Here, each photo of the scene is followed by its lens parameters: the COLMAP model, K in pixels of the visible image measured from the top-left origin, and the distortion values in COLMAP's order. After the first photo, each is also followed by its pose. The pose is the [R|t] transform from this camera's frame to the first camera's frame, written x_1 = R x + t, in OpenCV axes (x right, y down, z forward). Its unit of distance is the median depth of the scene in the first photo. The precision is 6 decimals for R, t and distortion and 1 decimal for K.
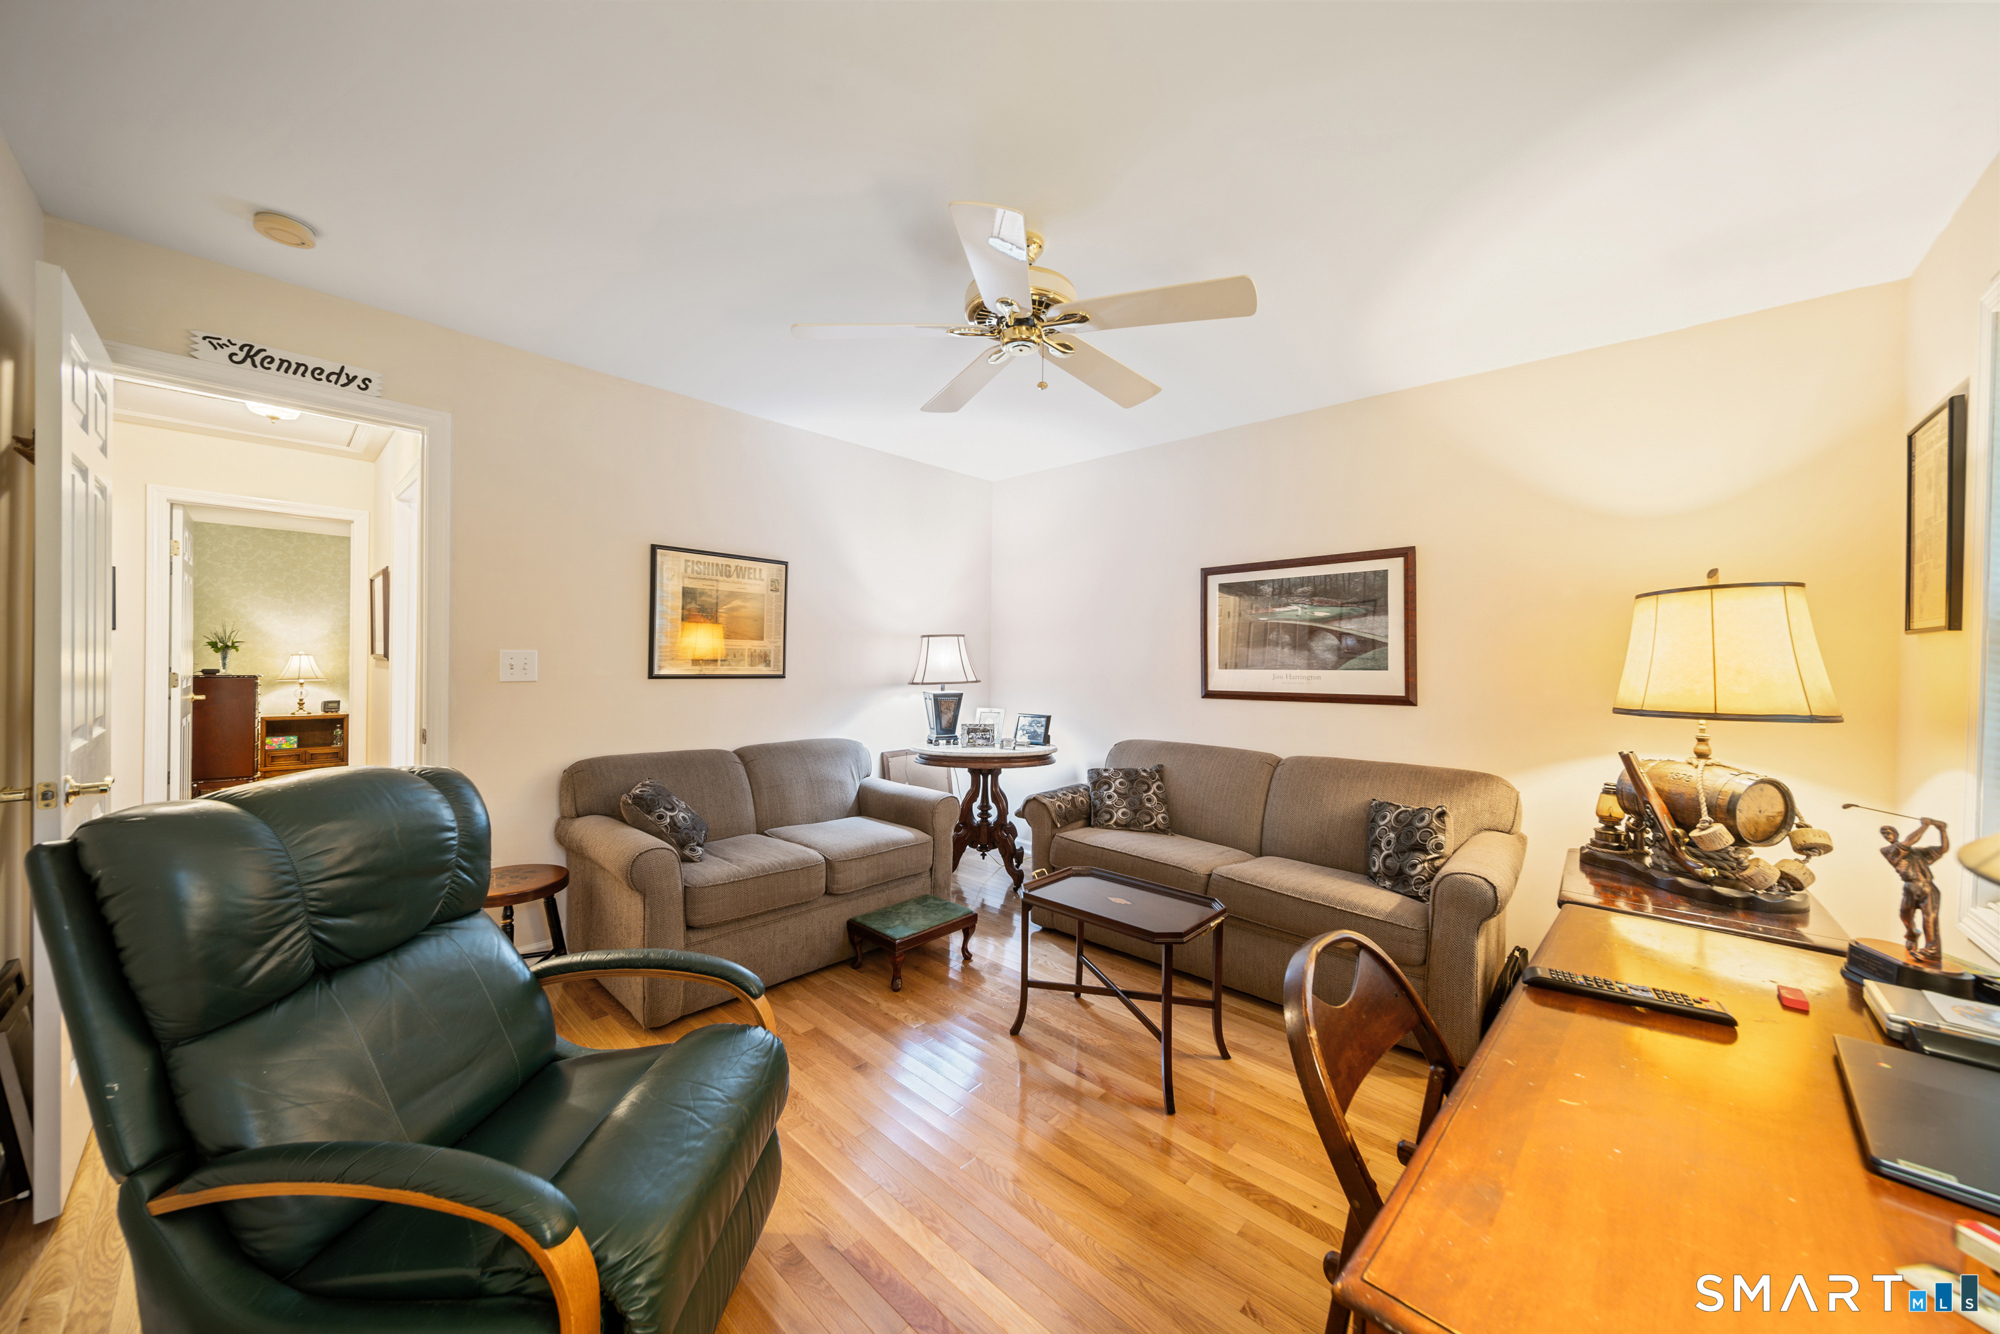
lens RADIAL K [[704.4, 0, 992.1], [0, 704.4, 644.4], [0, 0, 1]] dist [-0.001443, -0.000265]
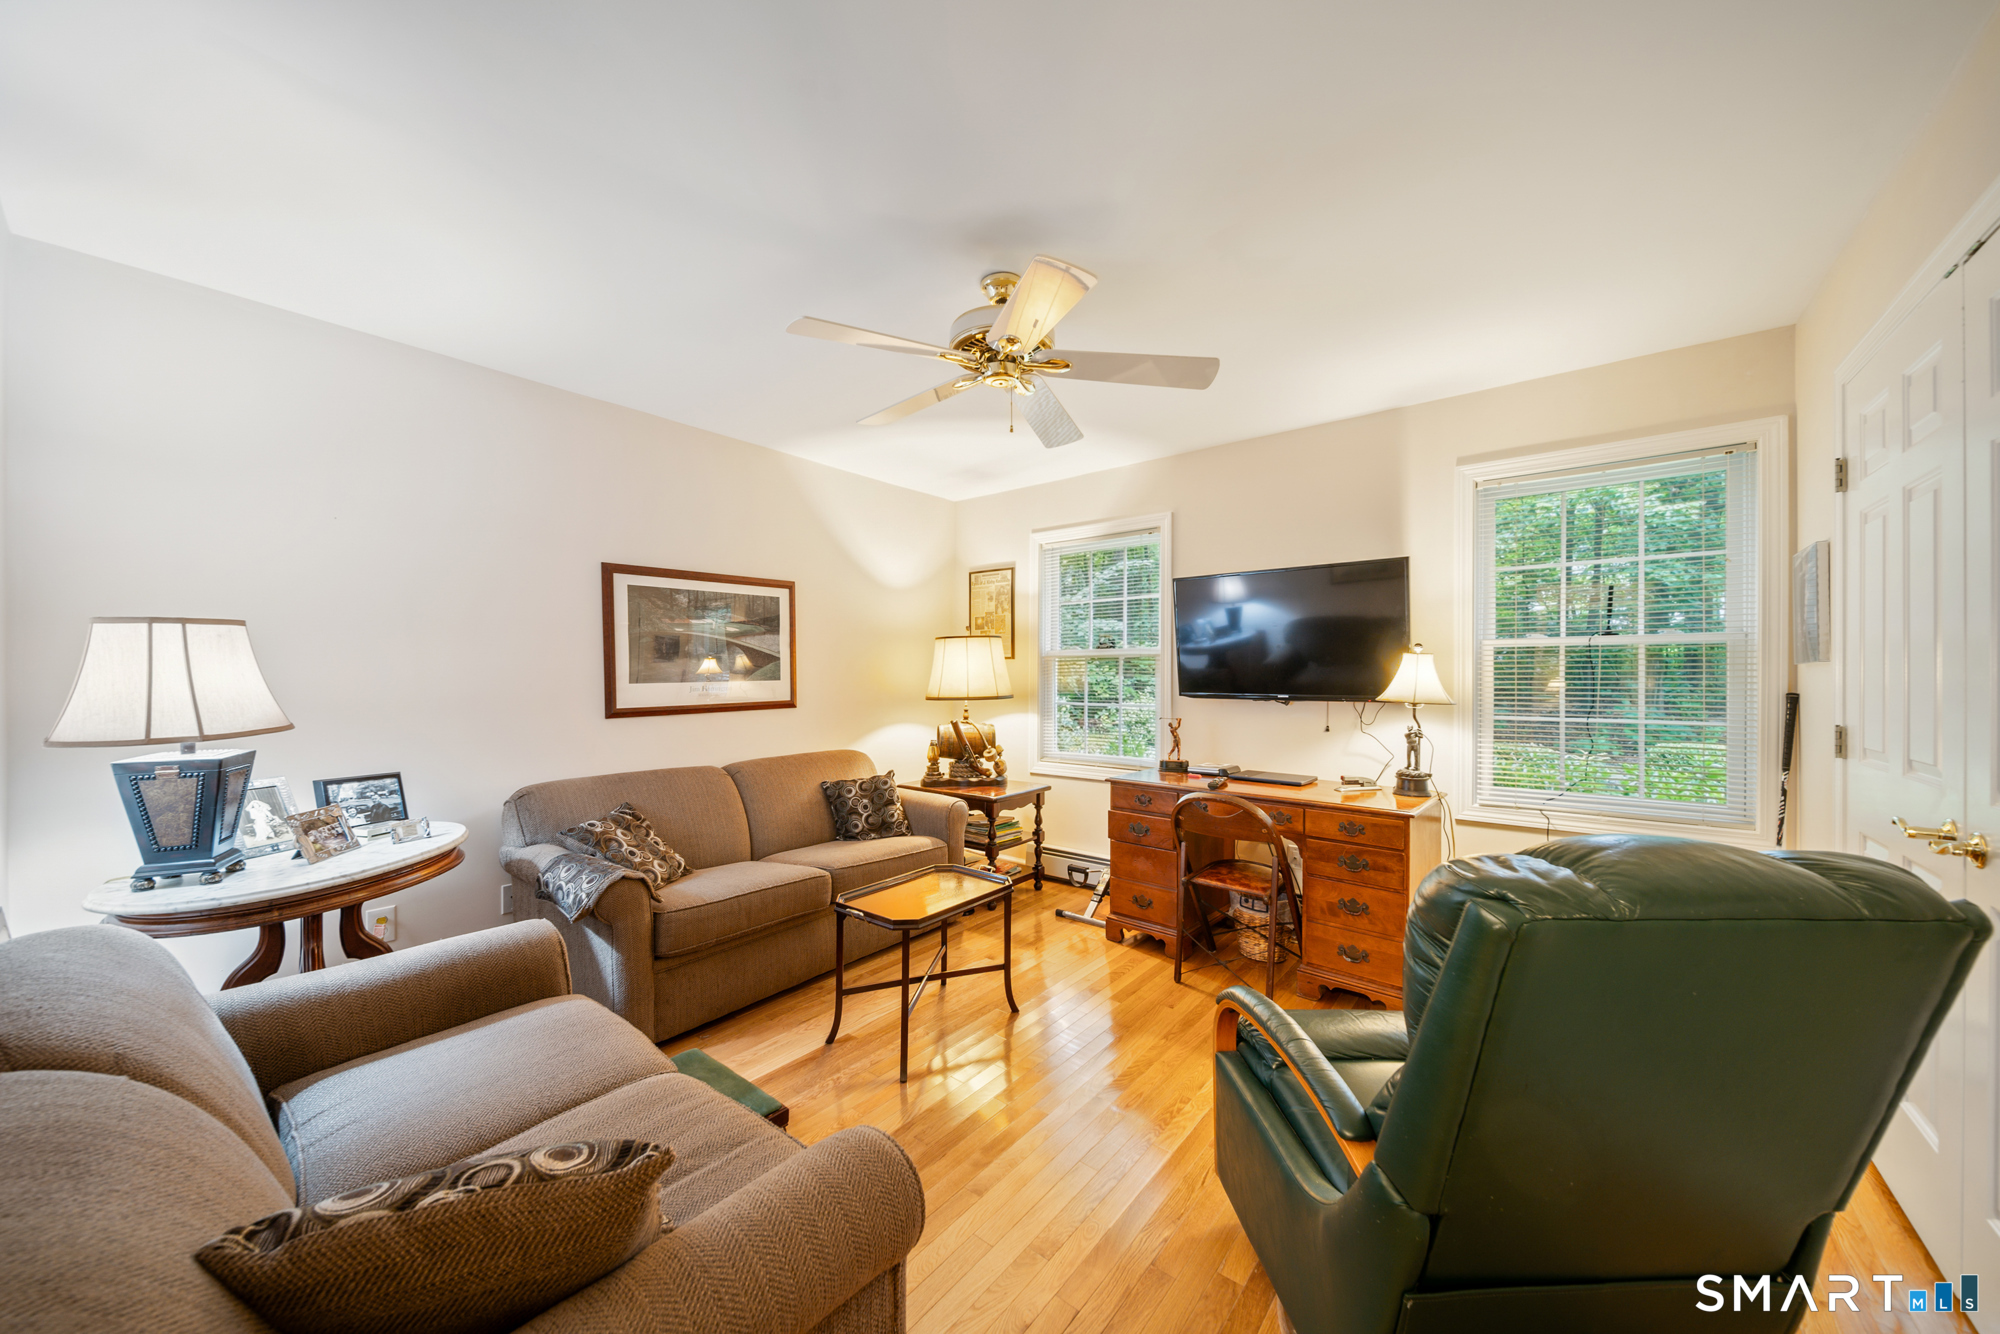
lens RADIAL K [[704.4, 0, 992.1], [0, 704.4, 644.4], [0, 0, 1]] dist [-0.001443, -0.000265]
pose [[-0.079220, 0.035177, 0.996236, -0.654251], [-0.013977, 0.999240, -0.036395, 0.013876], [-0.996759, -0.016808, -0.078668, 0.704584]]
